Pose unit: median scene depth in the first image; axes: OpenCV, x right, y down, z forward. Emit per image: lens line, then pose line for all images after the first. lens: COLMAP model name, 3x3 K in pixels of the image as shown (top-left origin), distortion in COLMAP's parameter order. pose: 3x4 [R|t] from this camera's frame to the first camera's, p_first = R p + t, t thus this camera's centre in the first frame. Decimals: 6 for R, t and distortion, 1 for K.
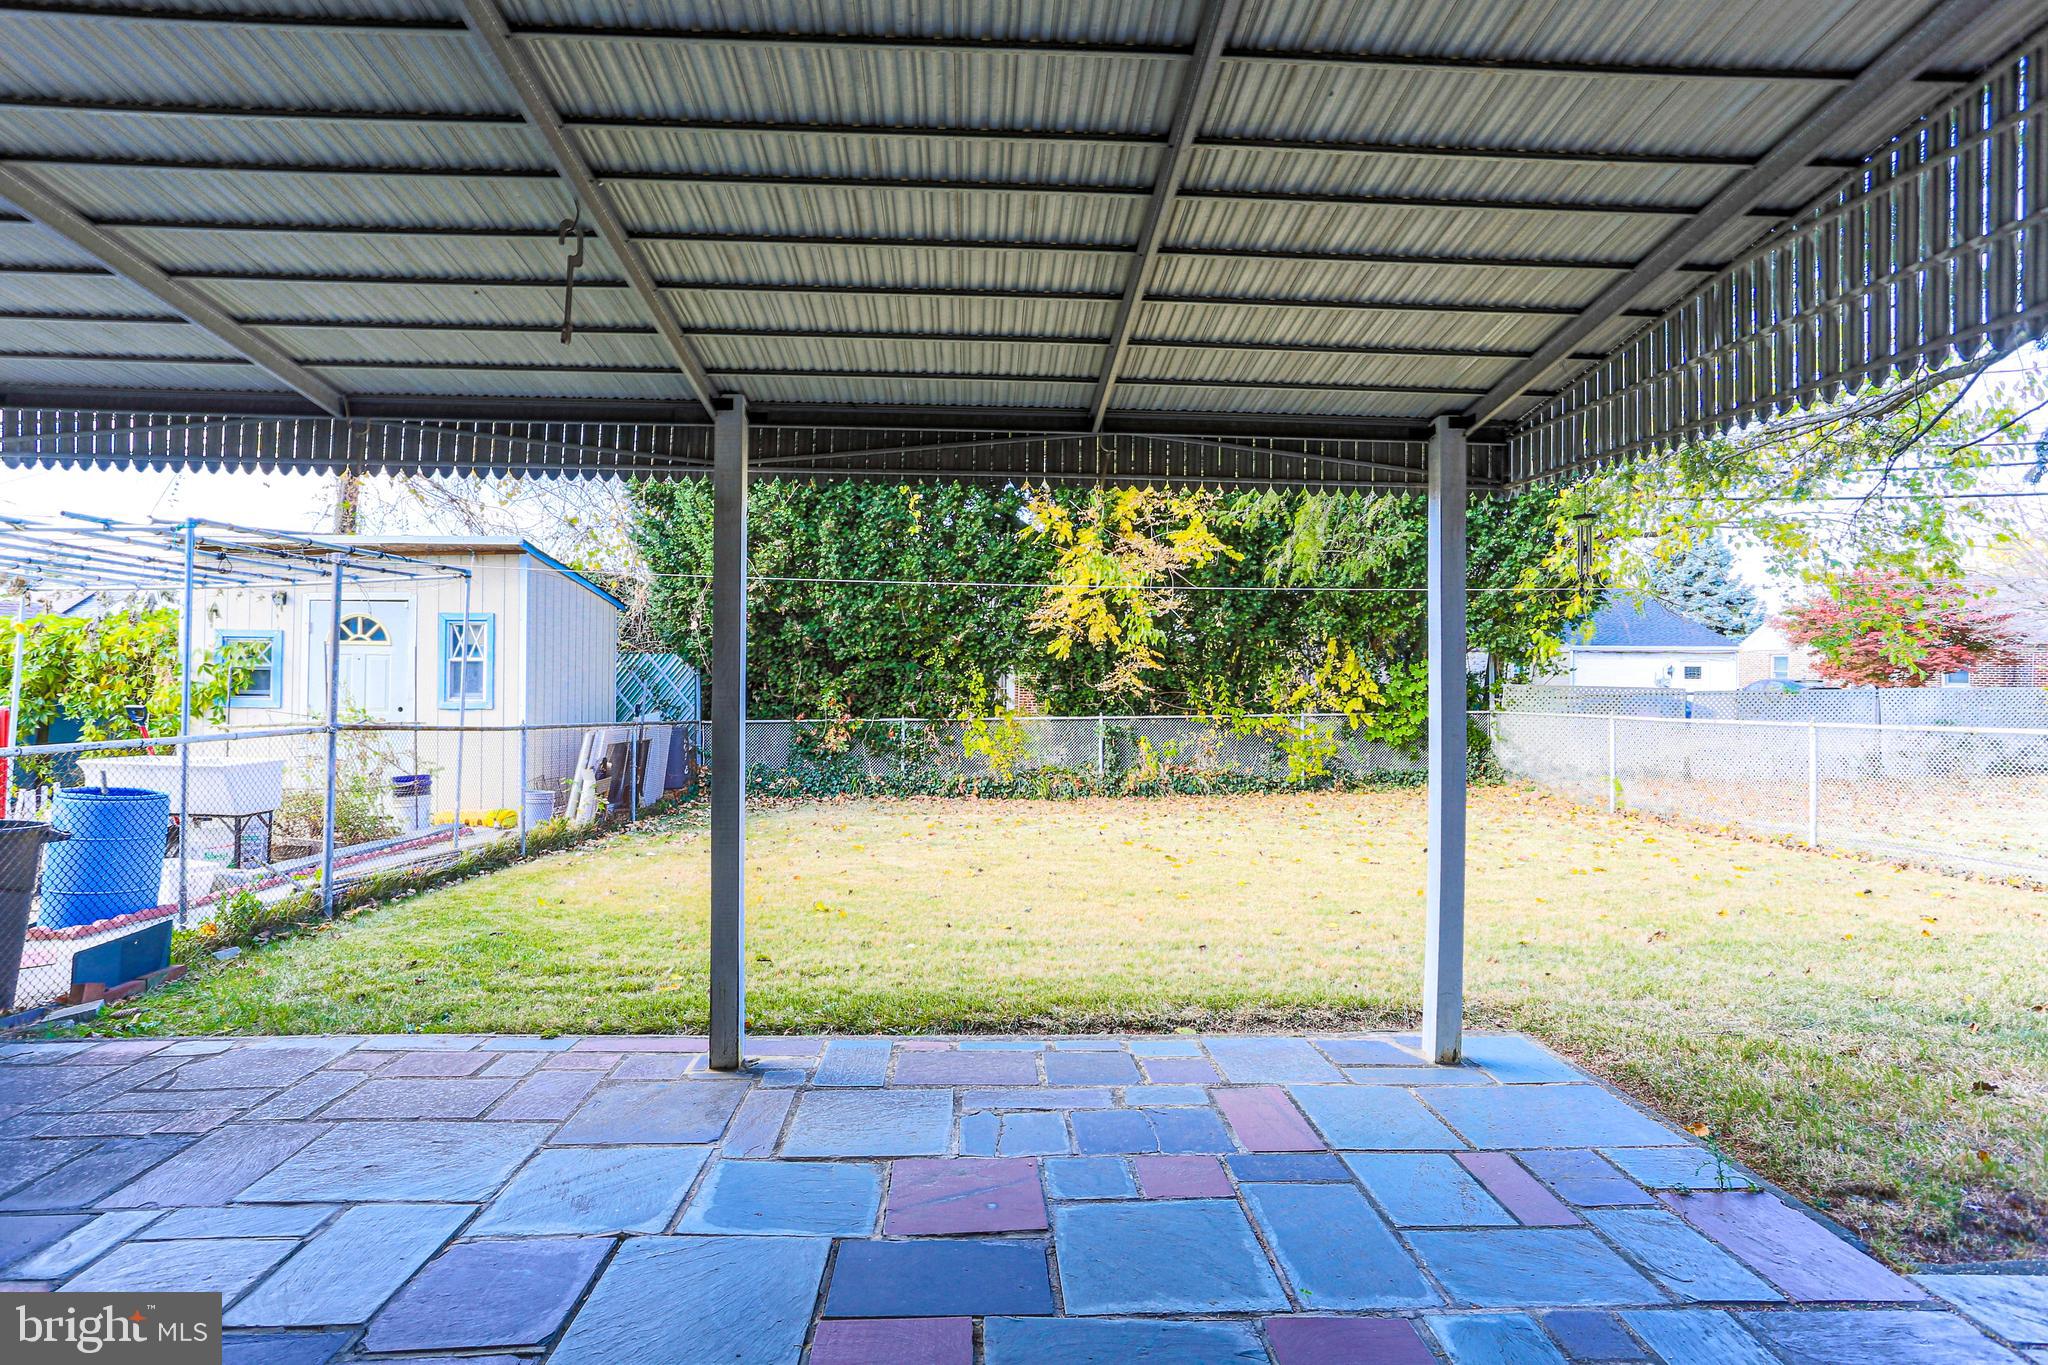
lens RADIAL K [[1073.5, 0, 1017.4], [0, 1073.5, 661.8], [0, 0, 1]] dist [-0.083342, 0.038916]
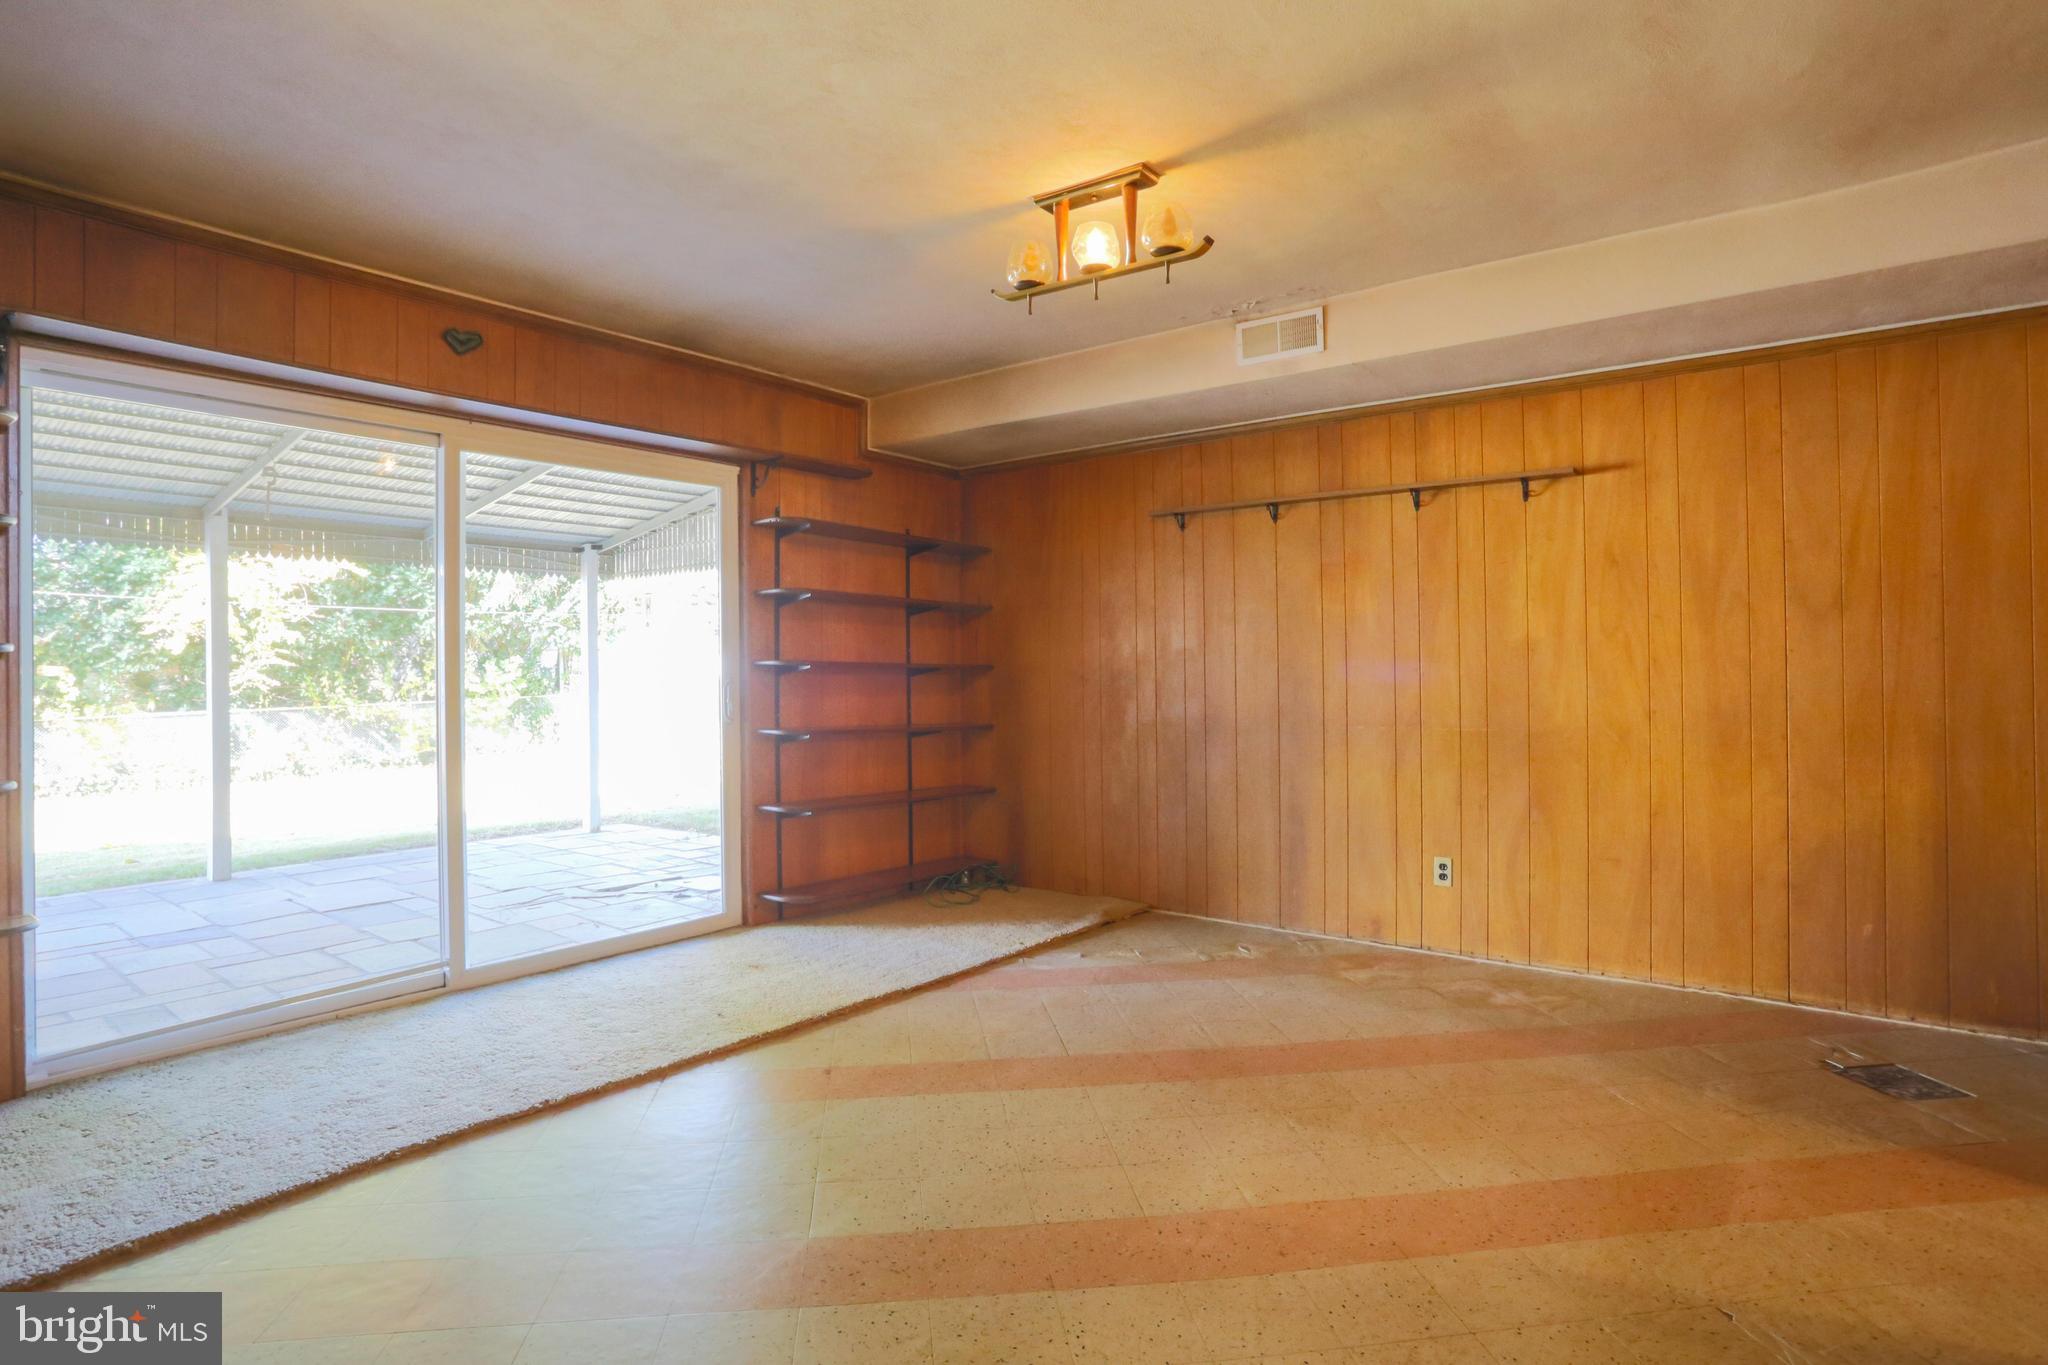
lens RADIAL K [[1066.4, 0, 1010.7], [0, 1066.4, 659.4], [0, 0, 1]] dist [-0.052937, 0.038766]
pose [[0.651623, -0.006776, 0.758513, -0.214635], [0.009115, 0.999958, 0.001102, 0.005308], [-0.758488, 0.006195, 0.651657, -0.341037]]
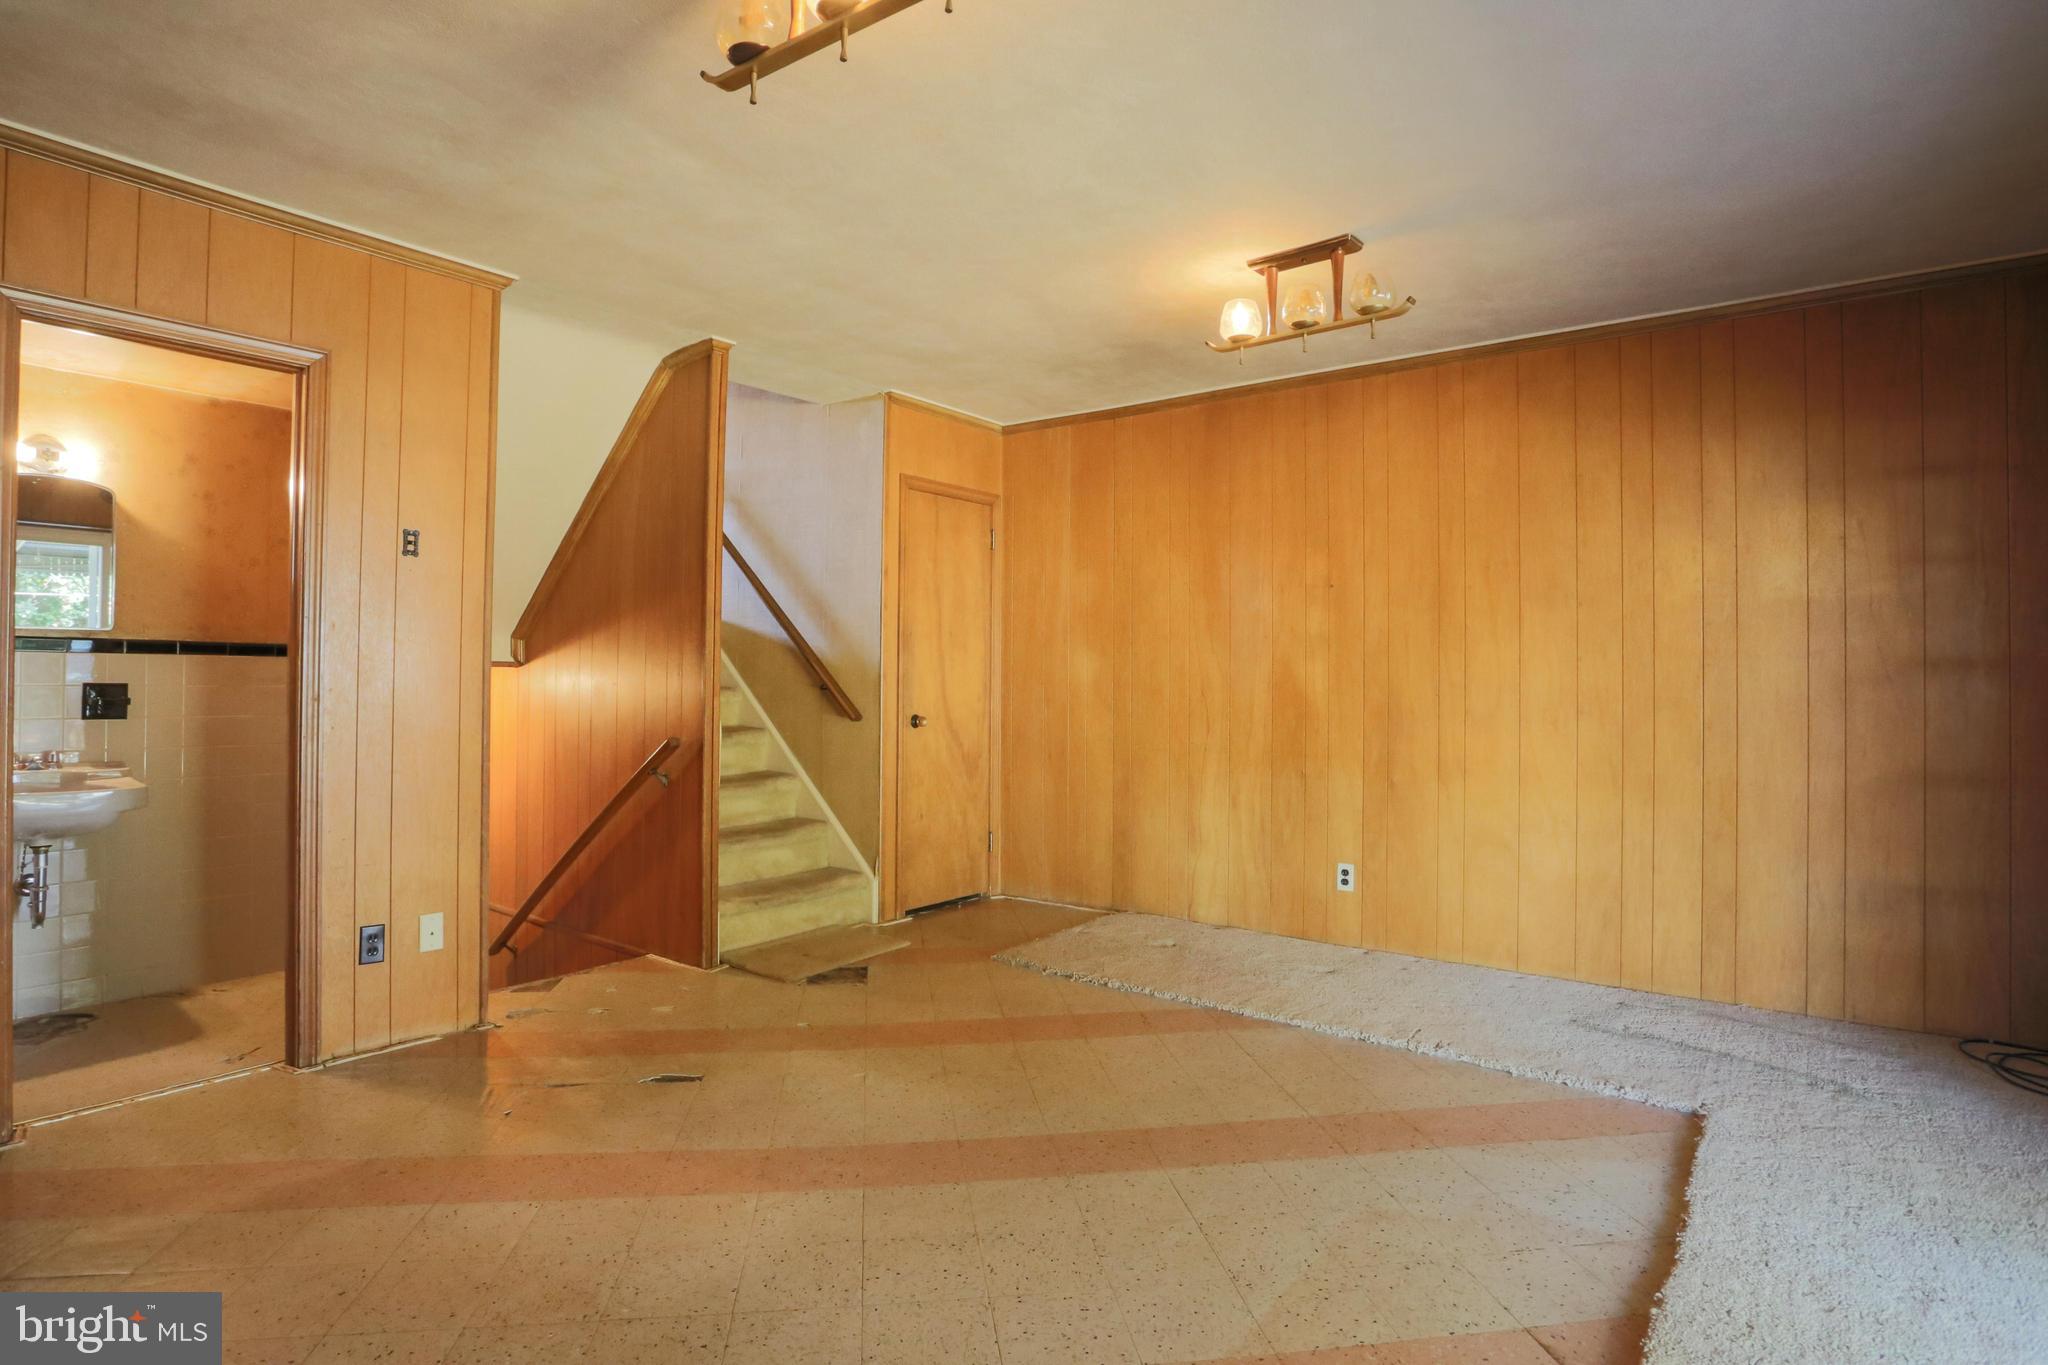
lens RADIAL K [[1073.5, 0, 1017.4], [0, 1073.5, 661.8], [0, 0, 1]] dist [-0.083342, 0.038916]
pose [[-0.637784, -0.021490, -0.769915, 0.082756], [-0.007913, 0.999741, -0.021349, 0.008477], [0.770174, -0.007524, -0.637789, -0.083098]]
